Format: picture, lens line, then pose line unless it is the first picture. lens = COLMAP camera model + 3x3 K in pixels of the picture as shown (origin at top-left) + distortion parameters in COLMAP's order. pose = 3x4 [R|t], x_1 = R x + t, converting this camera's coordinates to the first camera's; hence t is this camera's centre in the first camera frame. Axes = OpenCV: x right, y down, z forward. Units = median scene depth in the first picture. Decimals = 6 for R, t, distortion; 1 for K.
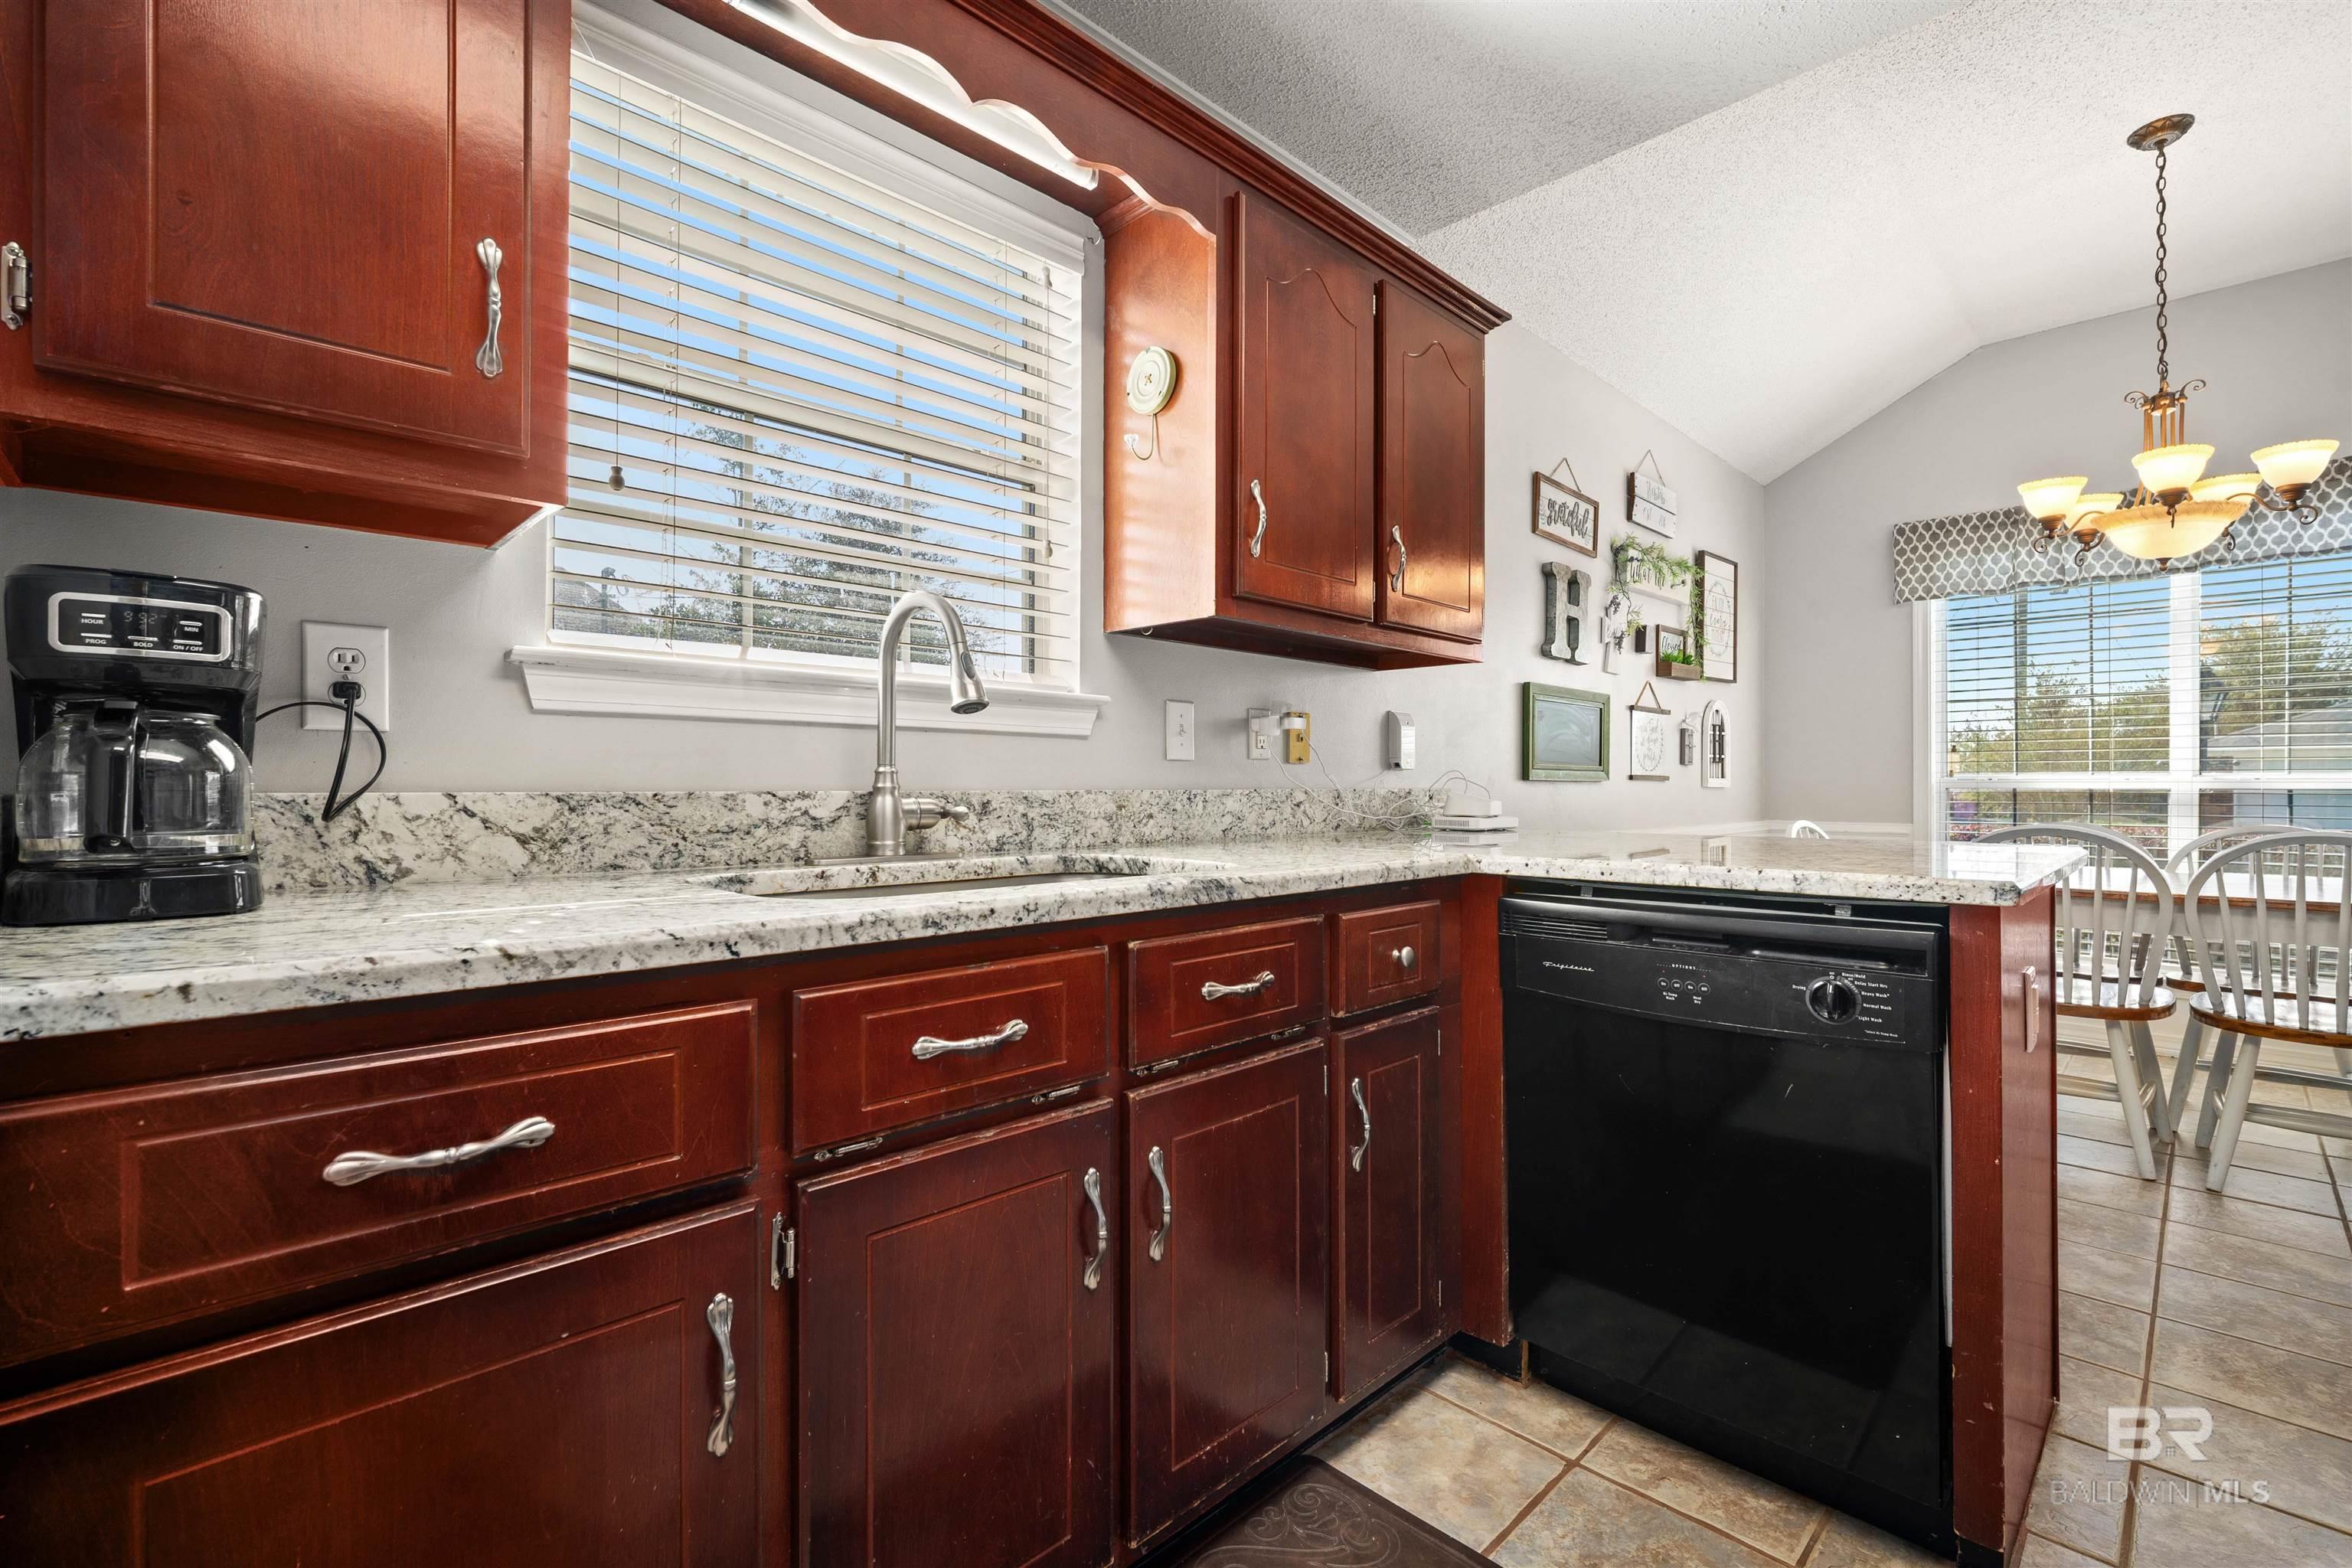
lens RADIAL K [[1041.6, 0, 1174.3], [0, 1041.6, 781.7], [0, 0, 1]] dist [-0.009792, 0.000899]
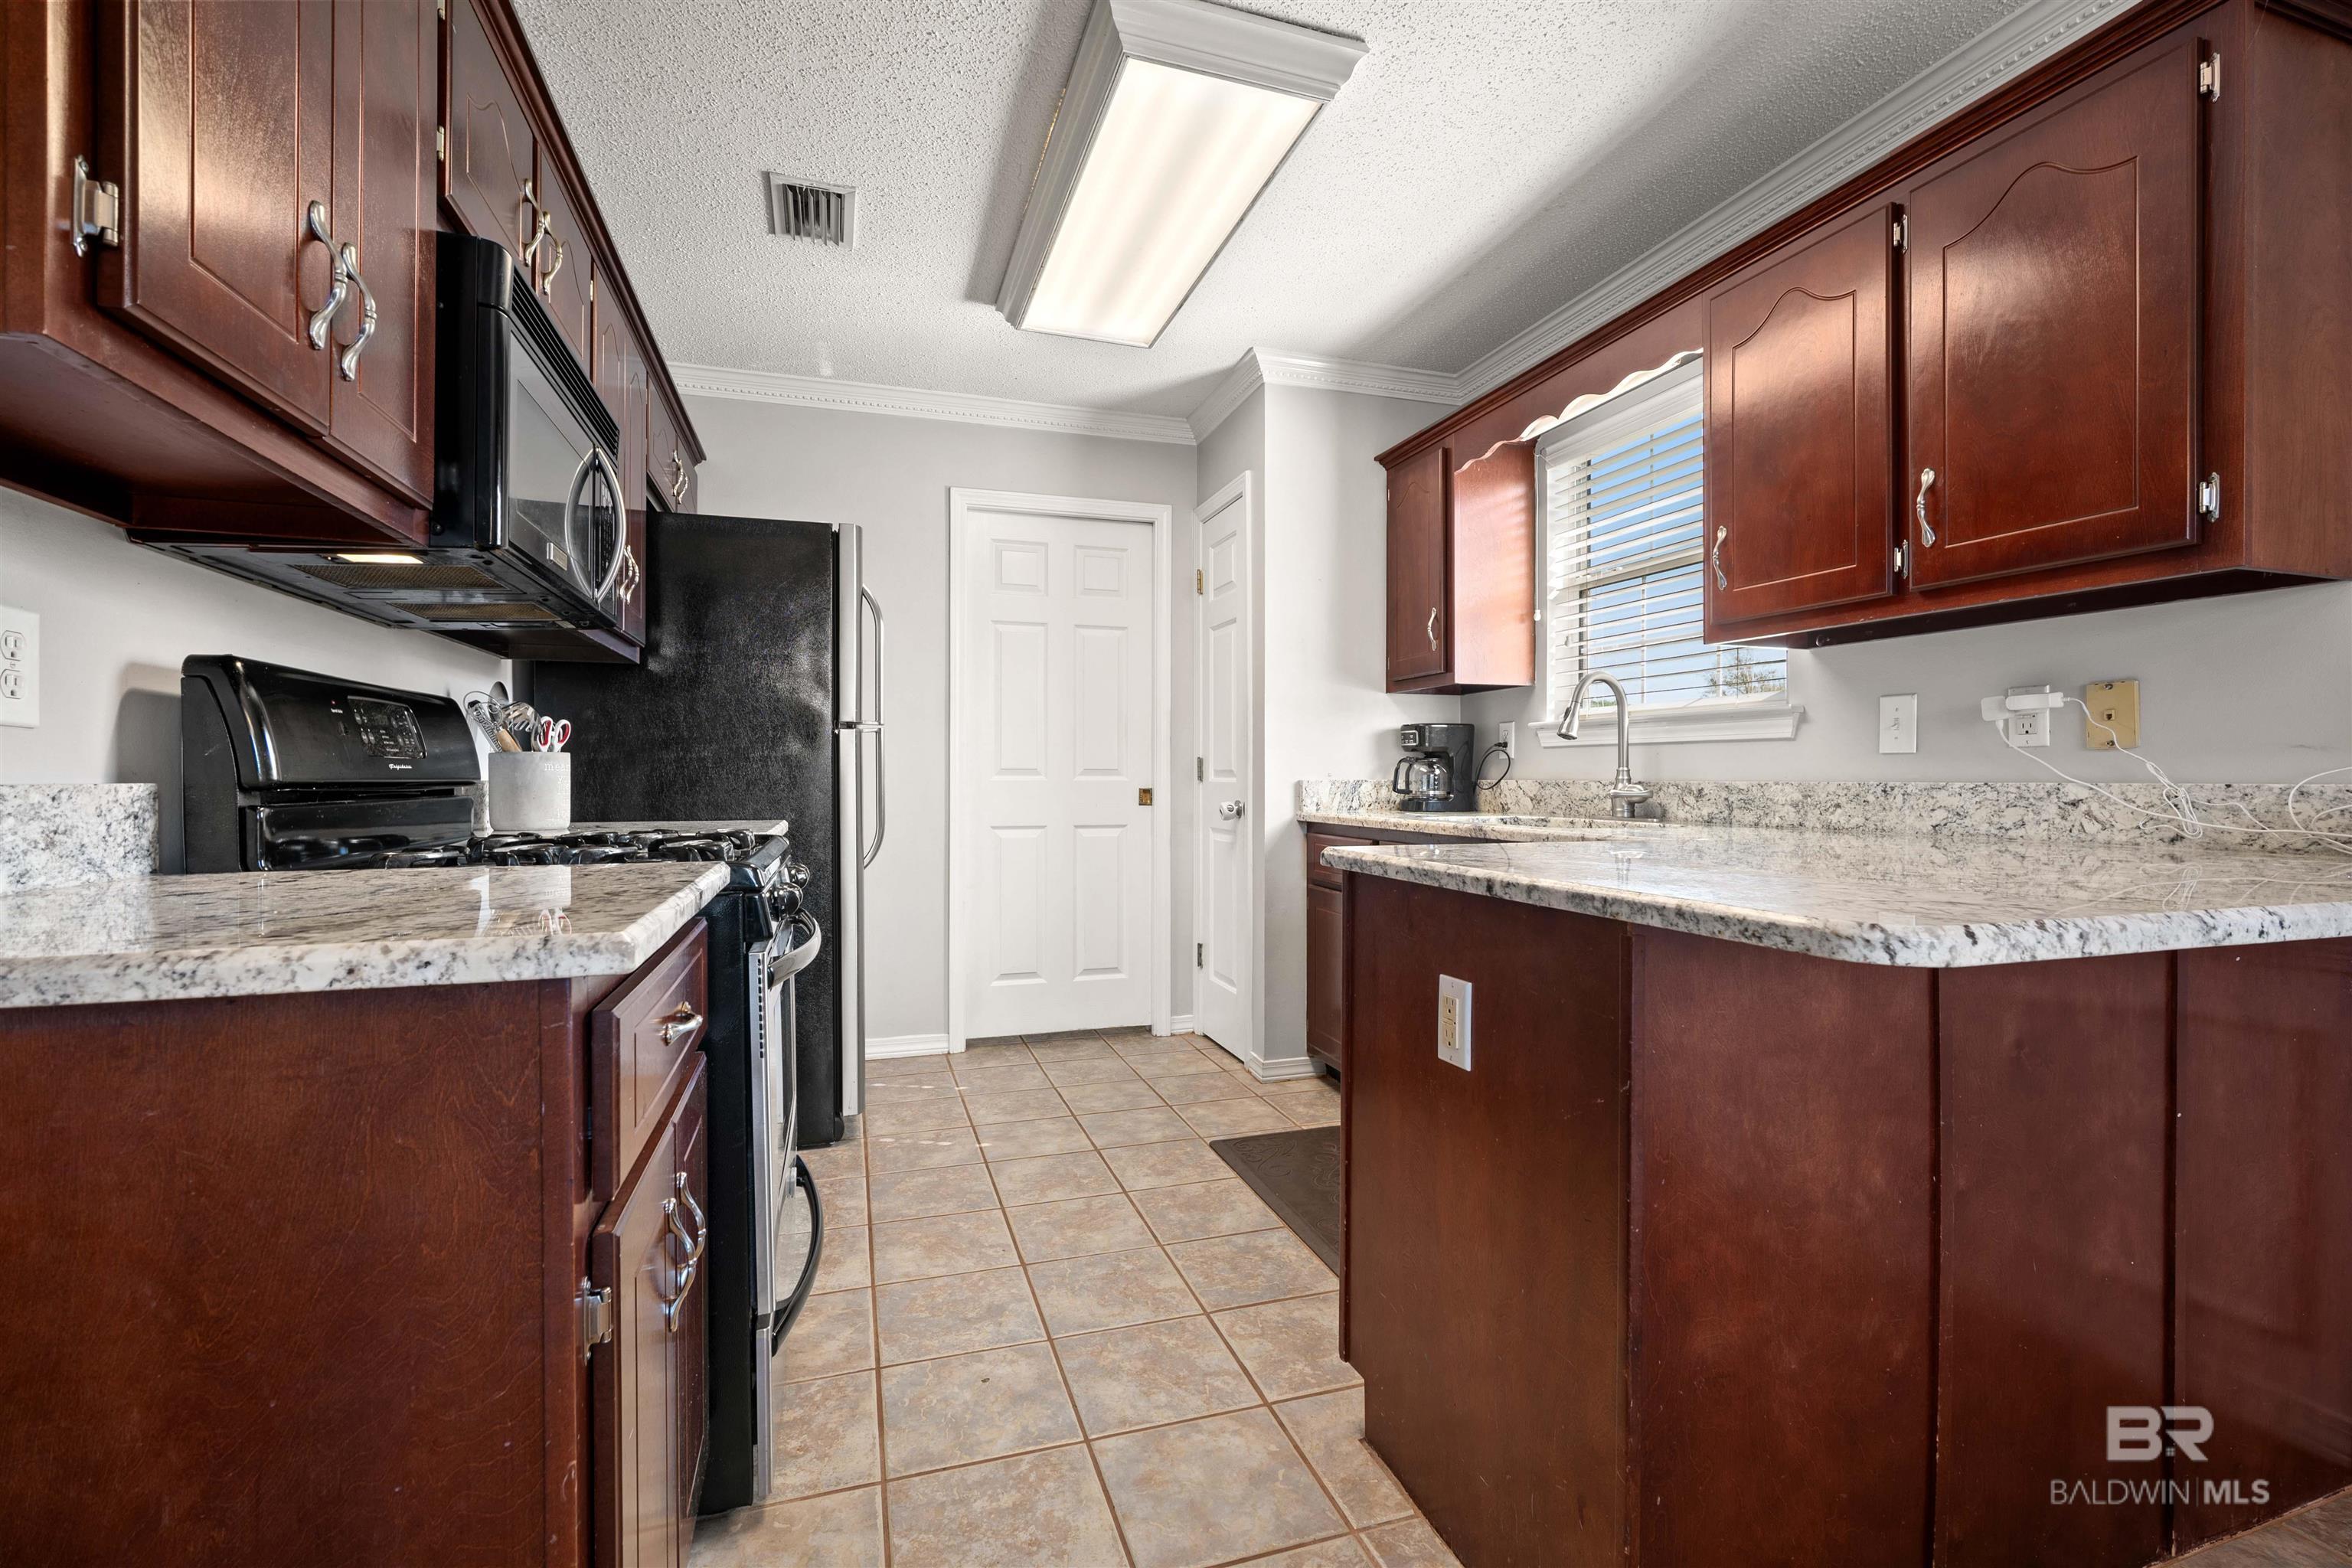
lens RADIAL K [[1041.6, 0, 1203.4], [0, 1041.6, 773.4], [0, 0, 1]] dist [-0.009792, 0.000899]
pose [[-0.445733, -0.005859, -0.895147, 1.318776], [-0.001065, 0.999981, -0.006014, 0.006129], [0.895165, -0.001727, -0.445731, 0.923861]]
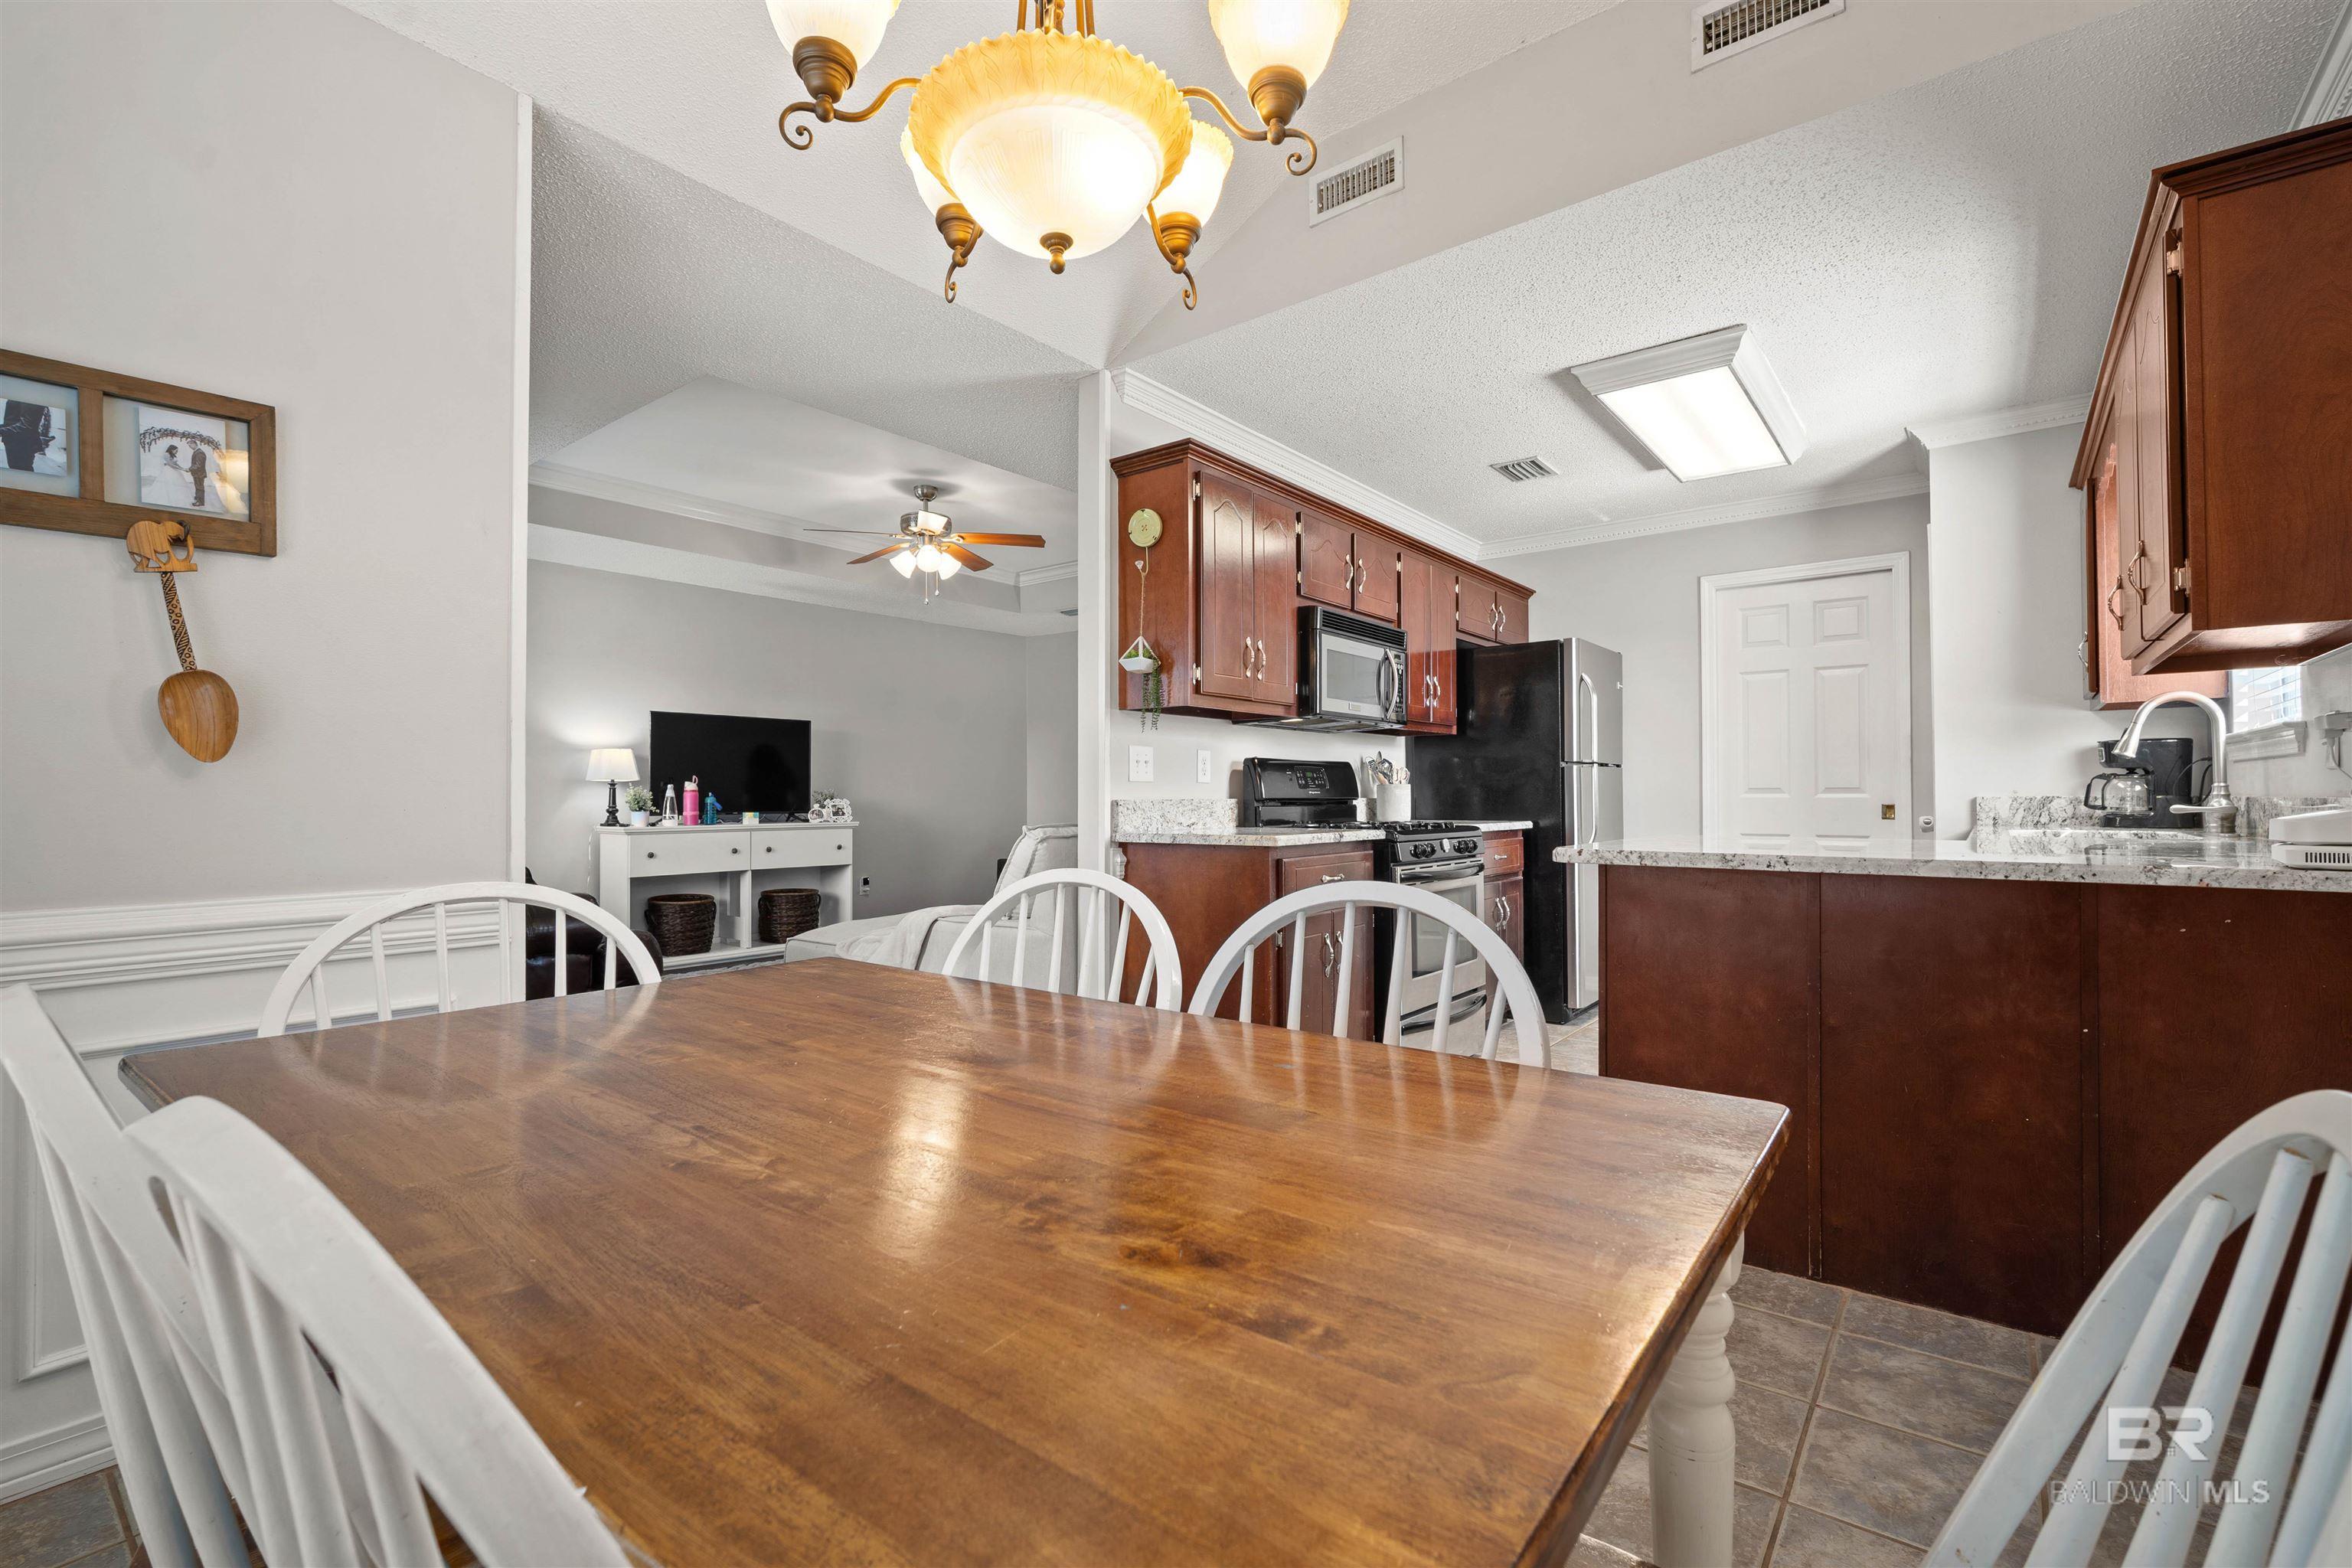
lens RADIAL K [[1041.6, 0, 1191.4], [0, 1041.6, 787.7], [0, 0, 1]] dist [-0.009792, 0.000899]
pose [[-0.991550, 0.000795, -0.129726, 1.388869], [0.001876, 0.999965, -0.008214, 0.003428], [0.129715, -0.008388, -0.991516, 2.061784]]
